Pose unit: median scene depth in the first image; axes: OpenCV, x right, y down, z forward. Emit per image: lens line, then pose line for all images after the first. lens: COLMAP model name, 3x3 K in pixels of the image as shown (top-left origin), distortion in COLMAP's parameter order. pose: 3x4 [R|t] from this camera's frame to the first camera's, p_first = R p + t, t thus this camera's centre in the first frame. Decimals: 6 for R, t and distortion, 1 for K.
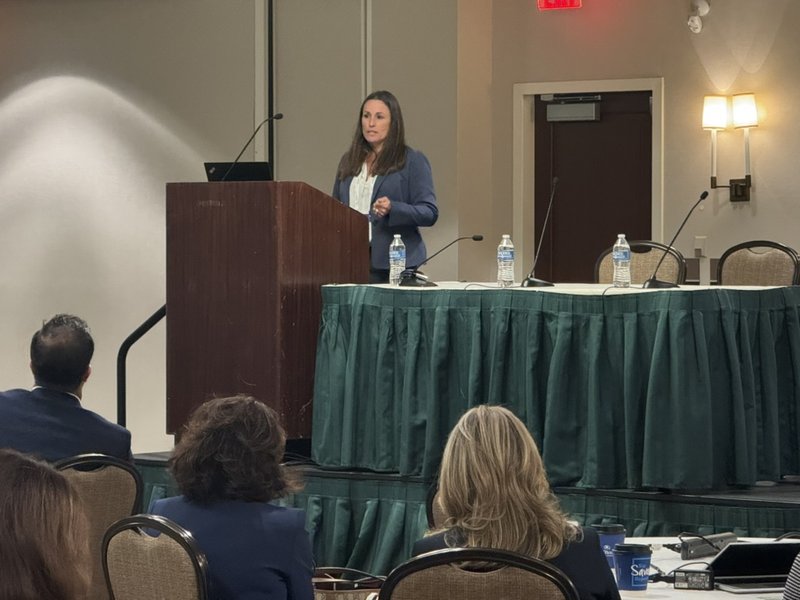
lens RADIAL K [[3224.8, 0, 399.2], [0, 3224.8, 299.8], [0, 0, 1]] dist [0.070432, 0.000000]
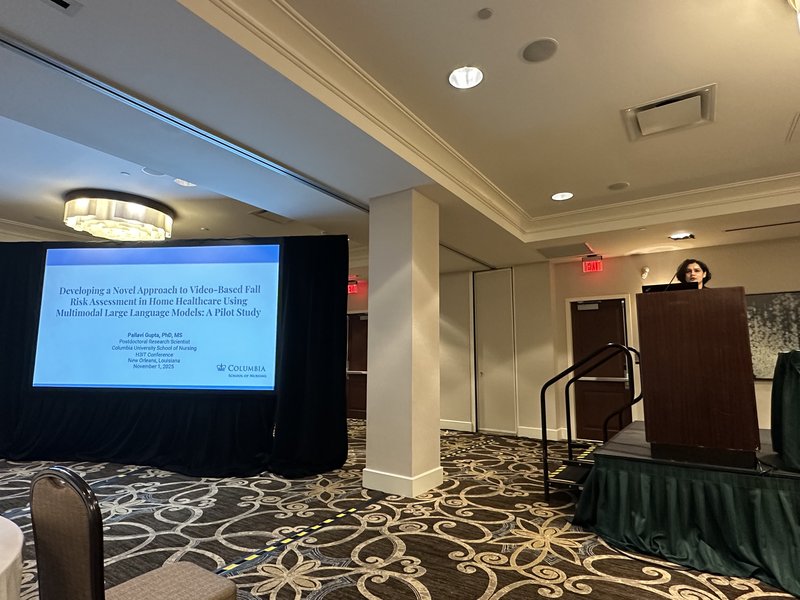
lens RADIAL K [[443.9, 0, 401.1], [0, 443.9, 301.6], [0, 0, 1]] dist [-0.011455, 0.007194]
pose [[0.993569, 0.020889, 0.111282, -0.183039], [-0.003122, 0.987515, -0.157492, 0.004940], [-0.113182, 0.156132, 0.981230, 0.632799]]
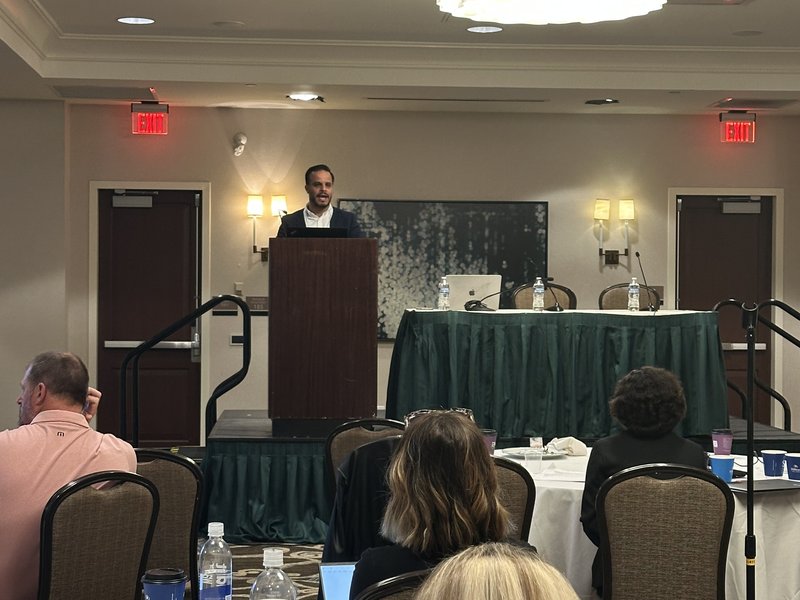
lens RADIAL K [[1625.5, 0, 395.9], [0, 1625.5, 306.4], [0, 0, 1]] dist [0.165560, 0.000000]
pose [[0.712494, -0.000914, 0.701678, -0.427283], [0.009242, 0.999925, -0.008082, -0.000489], [-0.701618, 0.012243, 0.712448, 0.374826]]
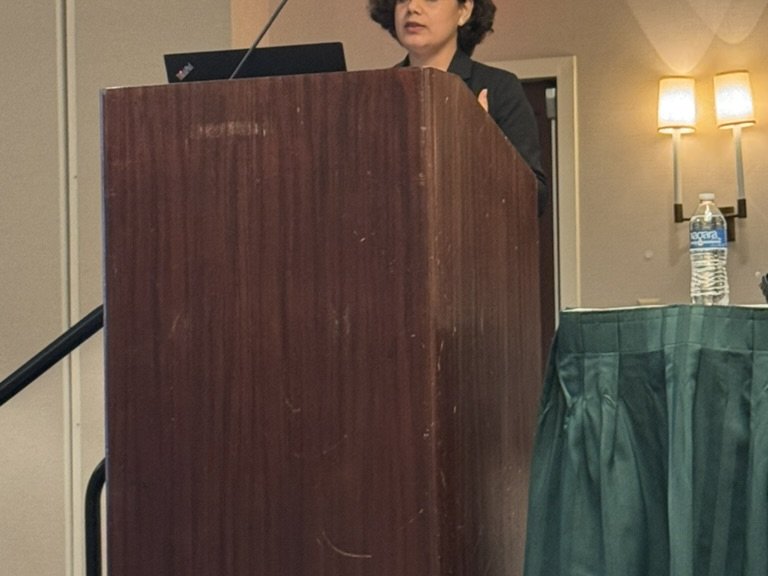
lens RADIAL K [[2573.7, 0, 386.7], [0, 2573.7, 285.1], [0, 0, 1]] dist [0.051238, 0.000000]
pose [[0.952382, -0.000835, 0.304905, -0.114046], [0.022474, 0.997468, -0.067467, 0.011042], [-0.304076, 0.071107, 0.949990, 0.539634]]
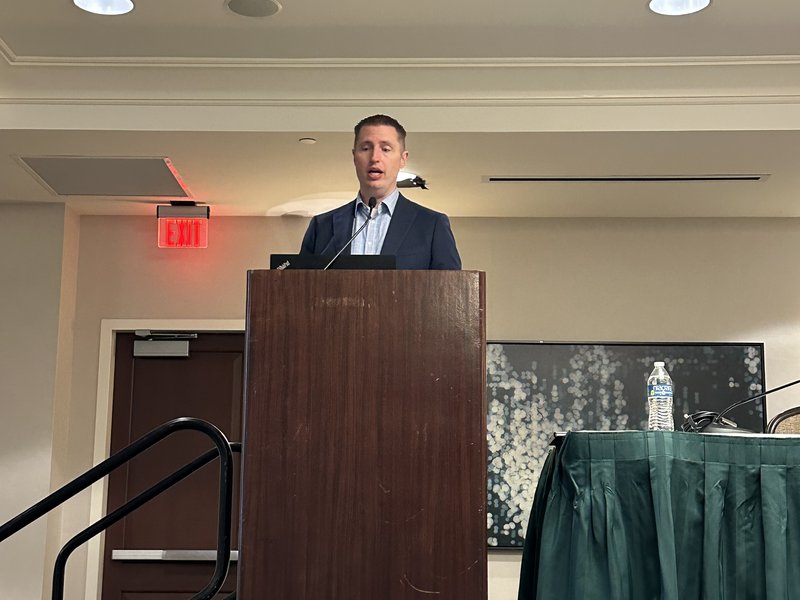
lens RADIAL K [[1325.0, 0, 393.9], [0, 1325.0, 307.9], [0, 0, 1]] dist [0.137205, 0.000000]
pose [[0.786329, 0.118730, 0.606292, -0.168541], [0.003563, 0.980472, -0.196626, 0.018365], [-0.617798, 0.156772, 0.770551, 0.634400]]
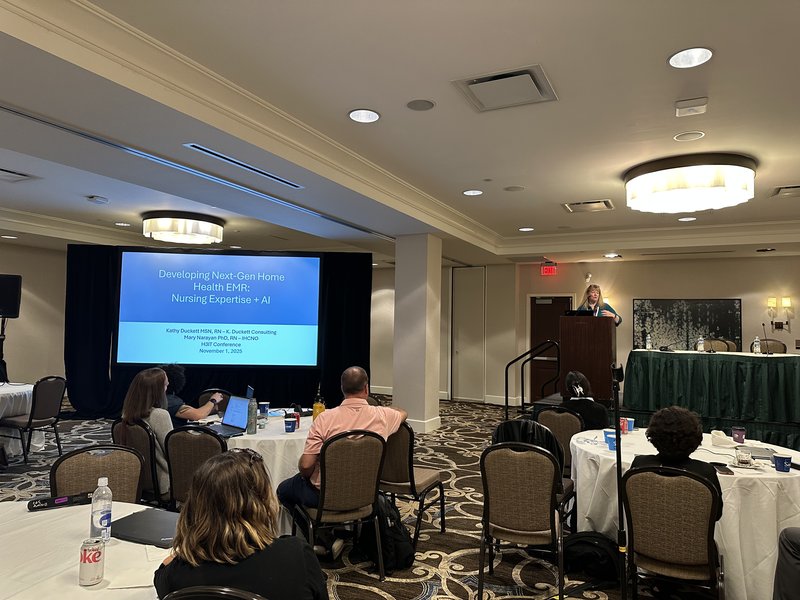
lens RADIAL K [[562.2, 0, 395.0], [0, 562.2, 299.6], [0, 0, 1]] dist [0.066743, -0.079793]
pose [[0.973234, 0.033007, 0.227432, -0.290686], [-0.016100, 0.996994, -0.075794, -0.006474], [-0.229250, 0.070103, 0.970840, 0.402321]]
